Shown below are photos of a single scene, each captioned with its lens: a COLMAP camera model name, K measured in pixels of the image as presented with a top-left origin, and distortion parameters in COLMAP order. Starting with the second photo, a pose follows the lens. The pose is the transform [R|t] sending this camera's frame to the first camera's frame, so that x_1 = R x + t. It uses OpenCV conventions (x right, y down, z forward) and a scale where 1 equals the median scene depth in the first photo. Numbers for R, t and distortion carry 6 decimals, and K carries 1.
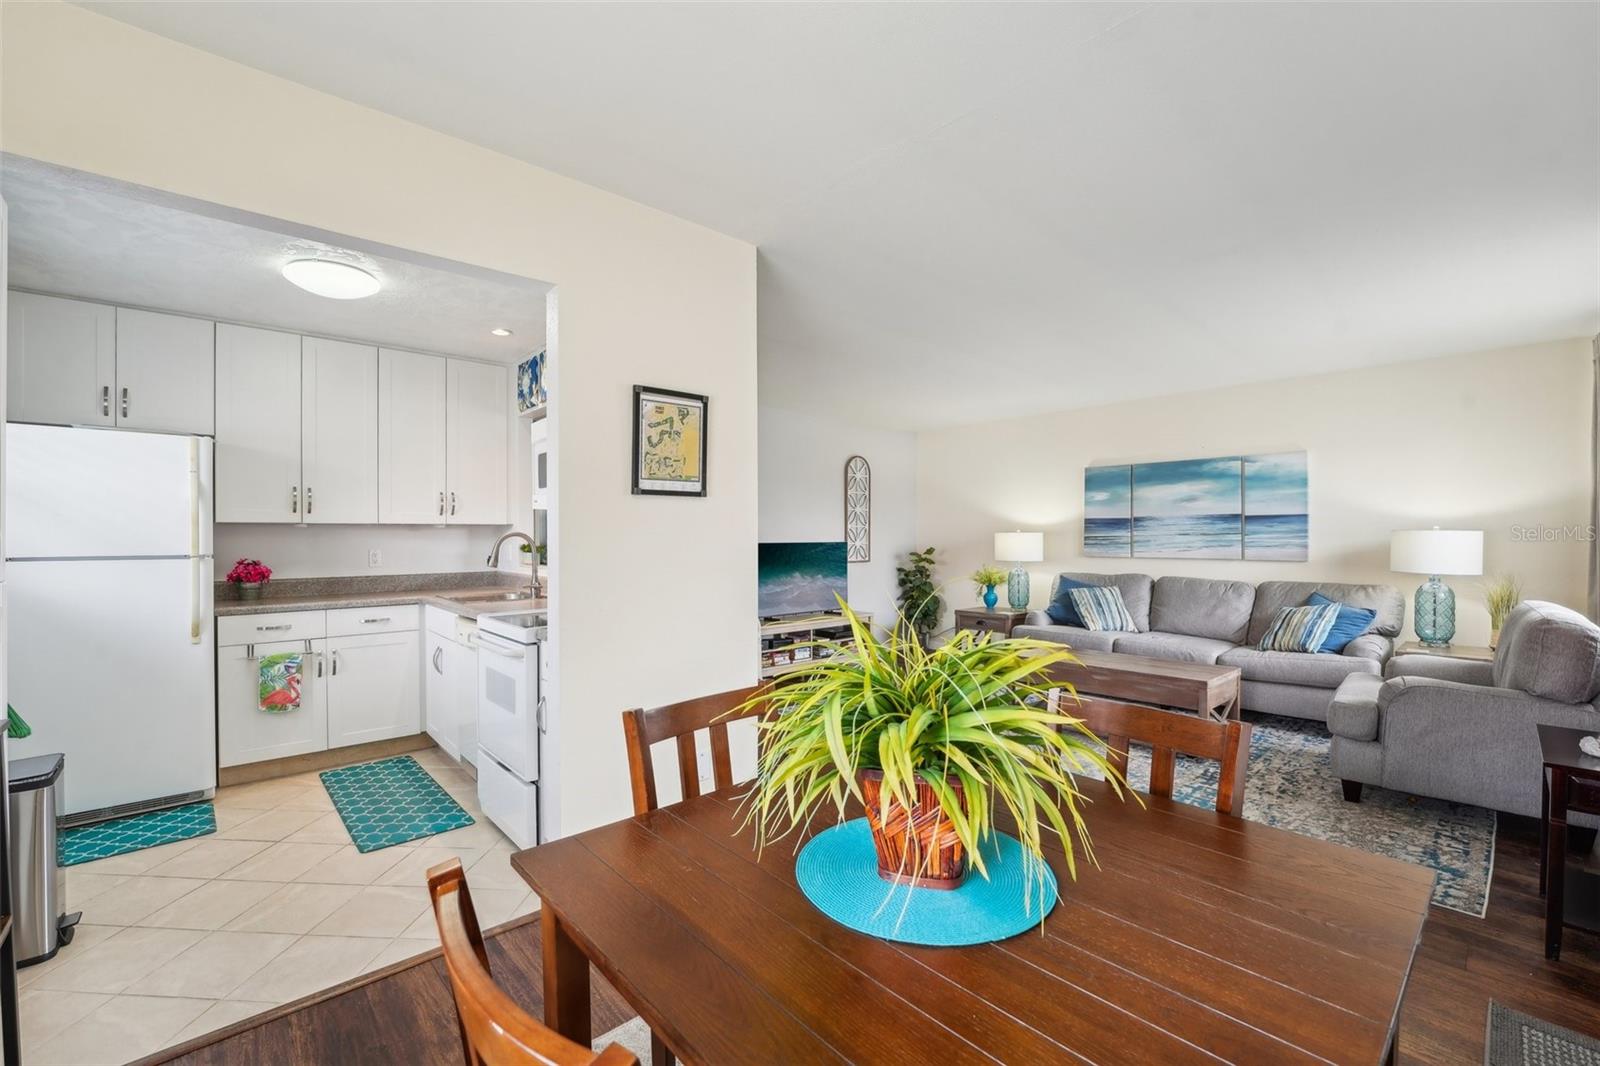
lens RADIAL K [[672.7, 0, 795.4], [0, 672.7, 537.9], [0, 0, 1]] dist [-0.031407, 0.003452]
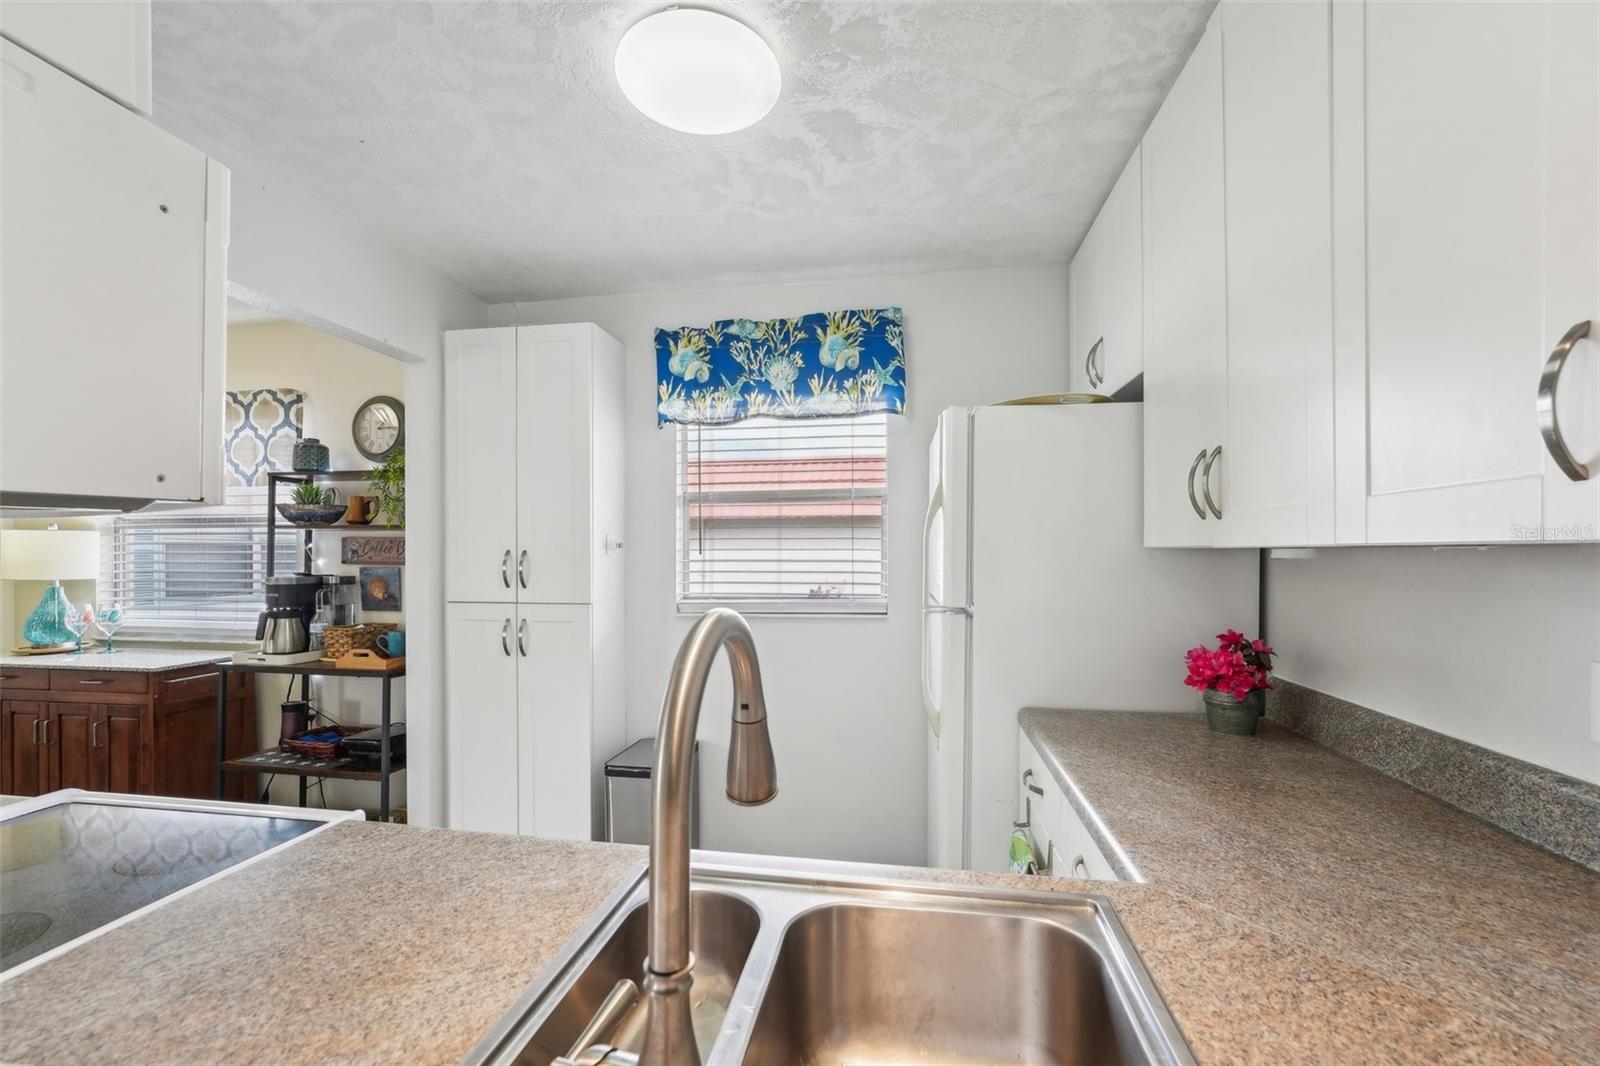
lens RADIAL K [[654.9, 0, 800.5], [0, 654.9, 551.2], [0, 0, 1]] dist [0.000069, 0.000133]
pose [[-0.786261, 0.003543, -0.617884, -0.312680], [0.003976, 0.999992, 0.000675, -0.018373], [0.617881, -0.001926, -0.786269, 1.009545]]
